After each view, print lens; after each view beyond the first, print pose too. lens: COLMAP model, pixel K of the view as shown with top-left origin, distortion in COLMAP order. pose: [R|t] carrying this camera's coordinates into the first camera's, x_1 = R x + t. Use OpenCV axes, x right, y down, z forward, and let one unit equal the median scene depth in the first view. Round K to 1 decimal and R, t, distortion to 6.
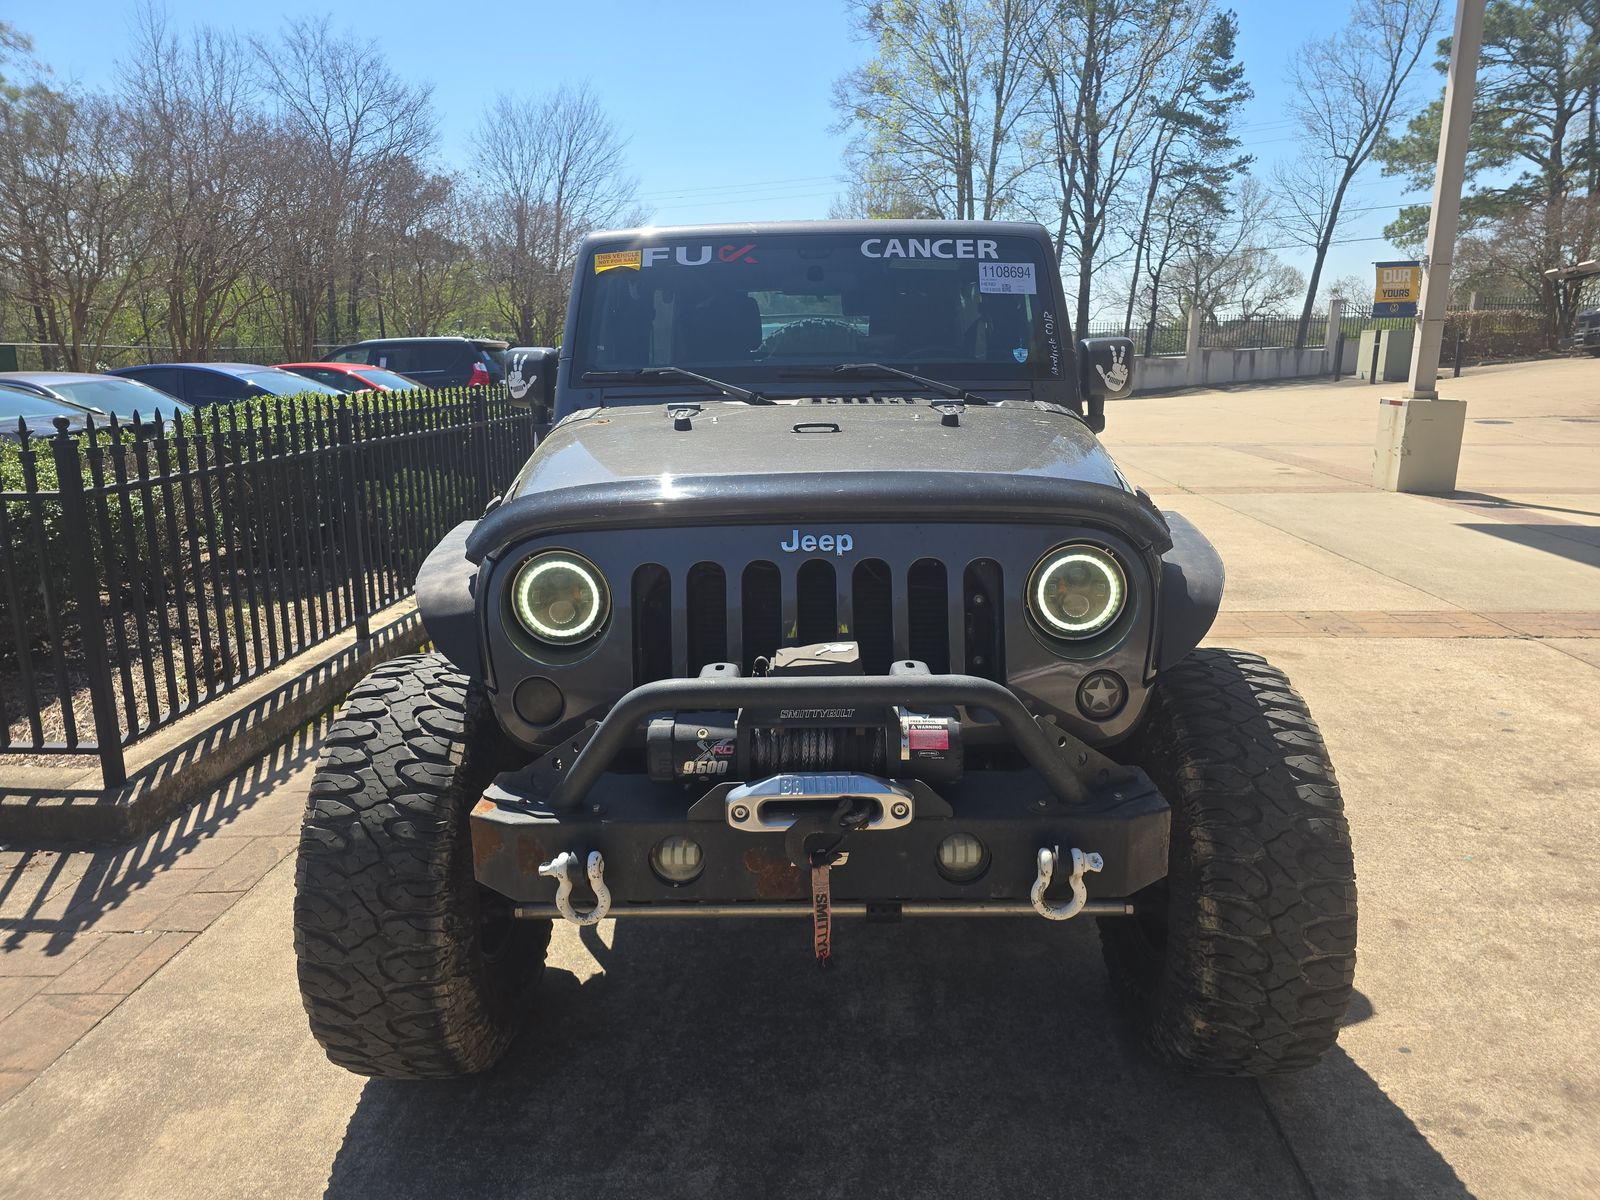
lens RADIAL K [[1076.4, 0, 808.4], [0, 1076.4, 597.0], [0, 0, 1]] dist [0.050834, -0.046791]
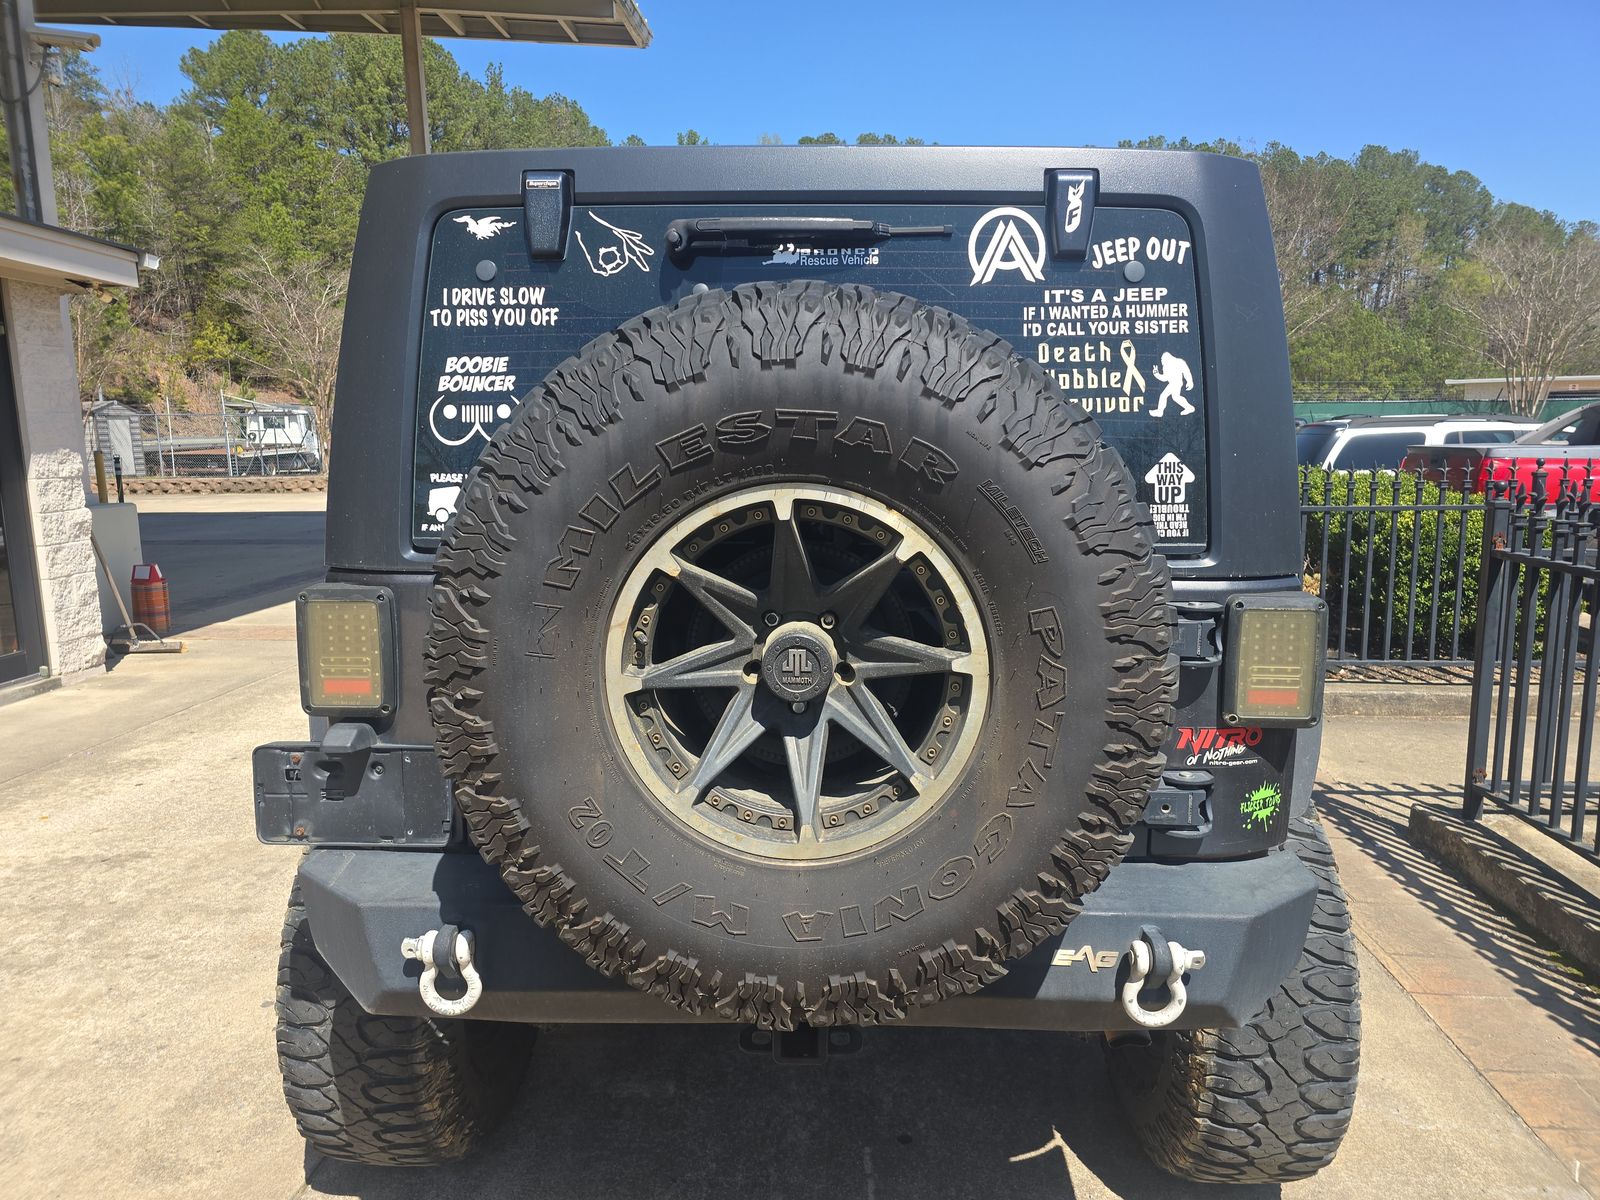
lens RADIAL K [[1084.9, 0, 803.6], [0, 1084.9, 592.1], [0, 0, 1]] dist [0.056002, -0.050021]
pose [[-0.999681, 0.009762, 0.023297, 0.000343], [0.017587, 0.931002, 0.364591, -0.029473], [-0.018130, 0.364884, -0.930876, 0.127992]]
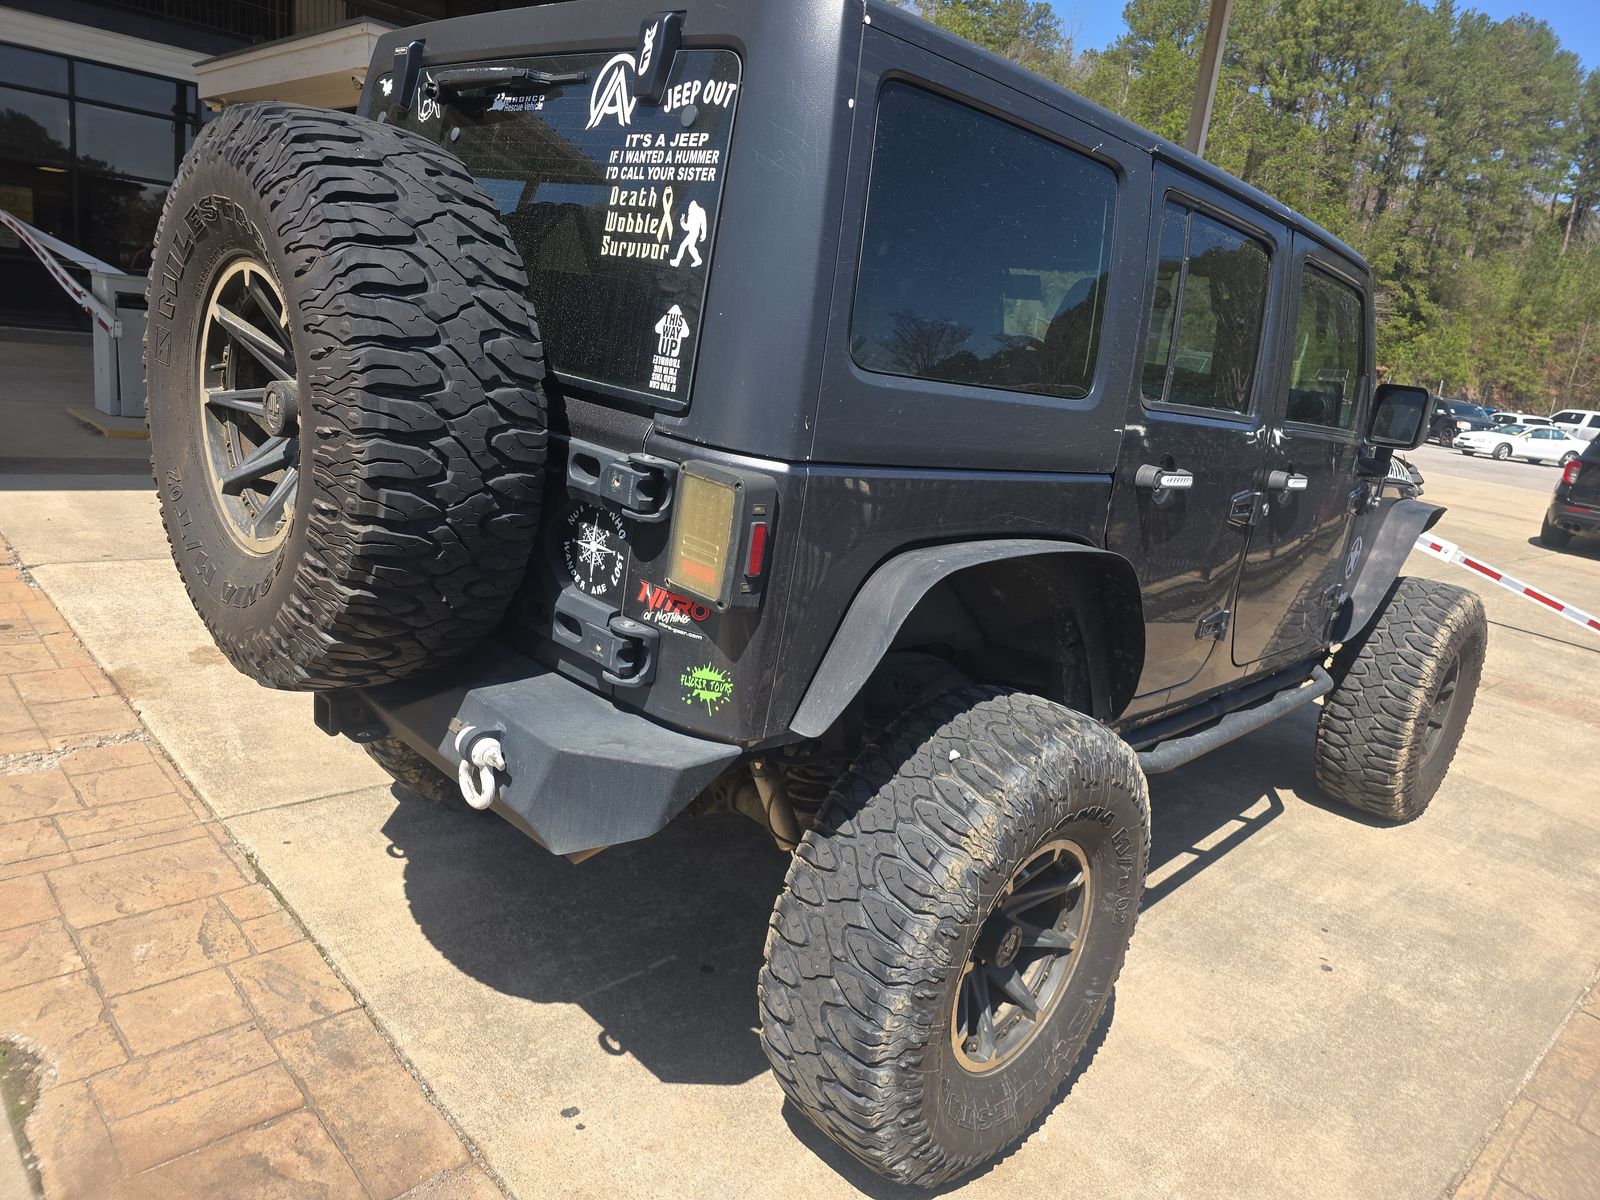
lens RADIAL K [[1076.4, 0, 808.4], [0, 1076.4, 597.0], [0, 0, 1]] dist [0.050834, -0.046791]
pose [[-0.720839, -0.257319, 0.643567, -0.031247], [0.027212, 0.917307, 0.397249, -0.026339], [-0.692568, 0.303866, -0.654229, 0.118065]]
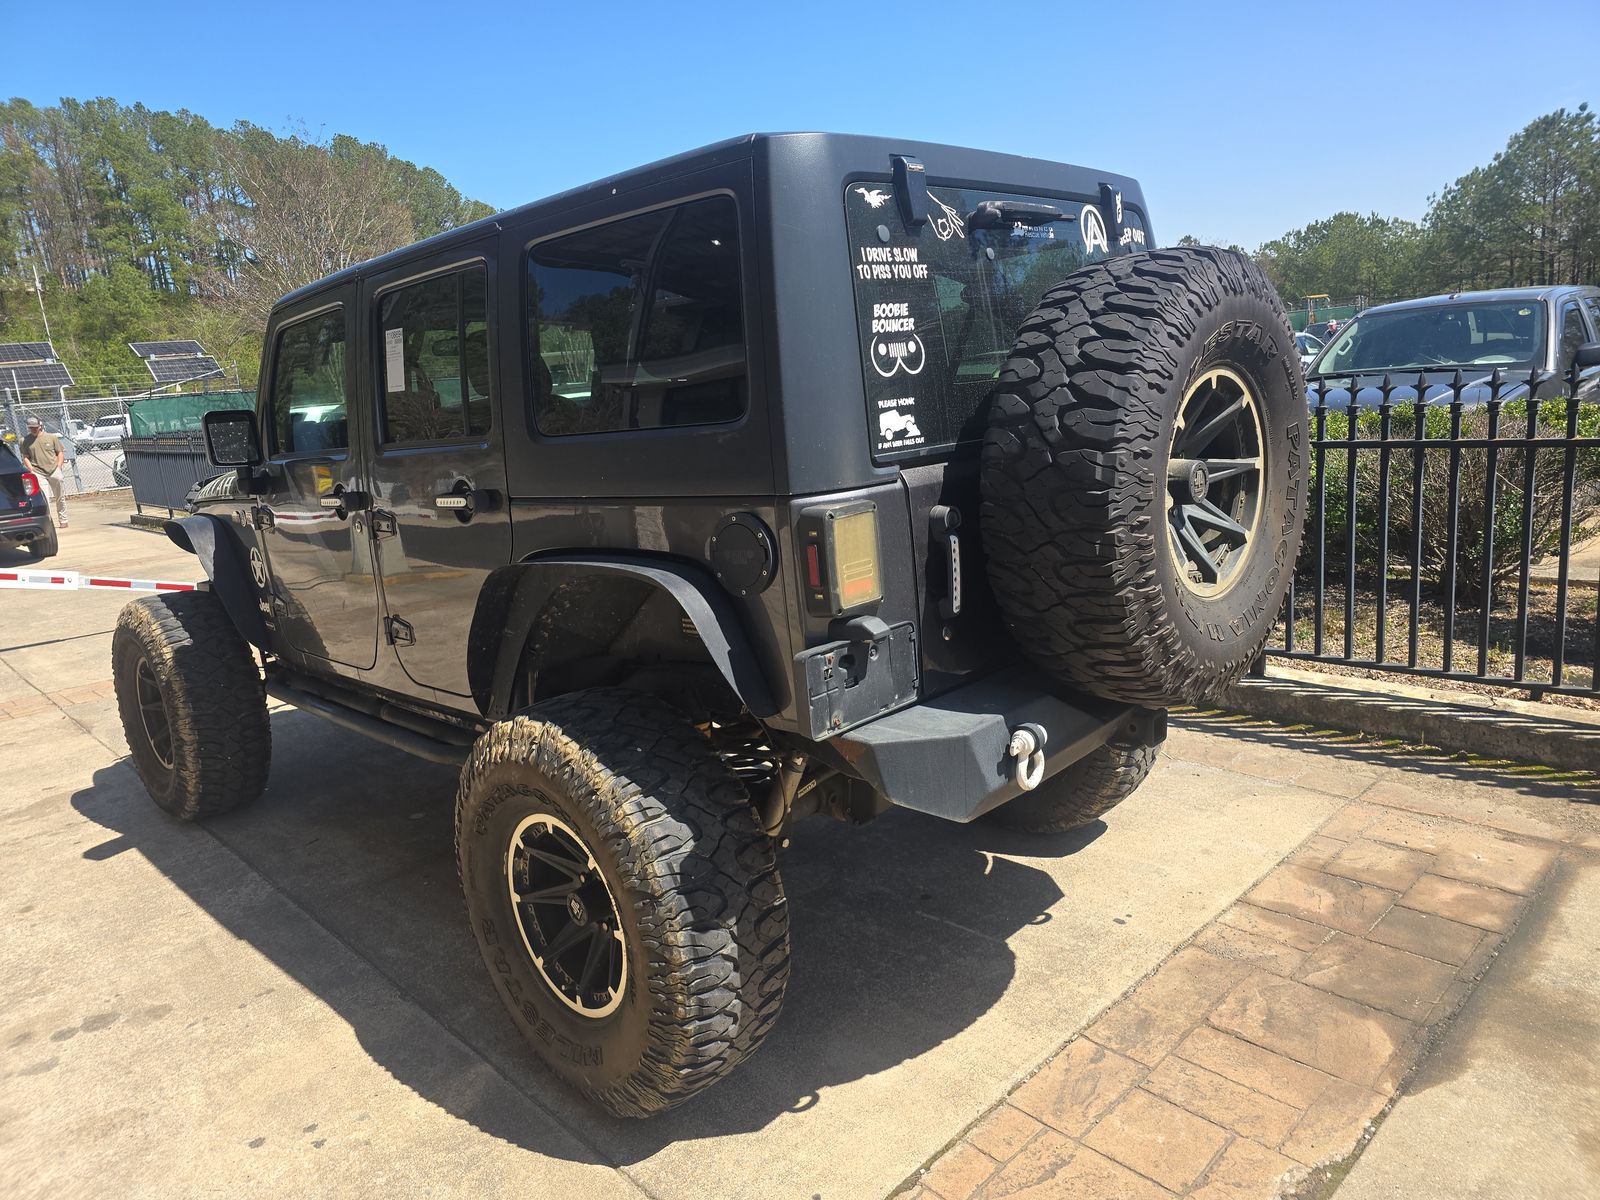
lens RADIAL K [[1076.4, 0, 808.4], [0, 1076.4, 597.0], [0, 0, 1]] dist [0.050834, -0.046791]
pose [[-0.679480, 0.214087, -0.701764, 0.038901], [-0.076064, 0.930772, 0.357599, -0.028394], [0.729740, 0.296361, -0.616157, 0.121693]]
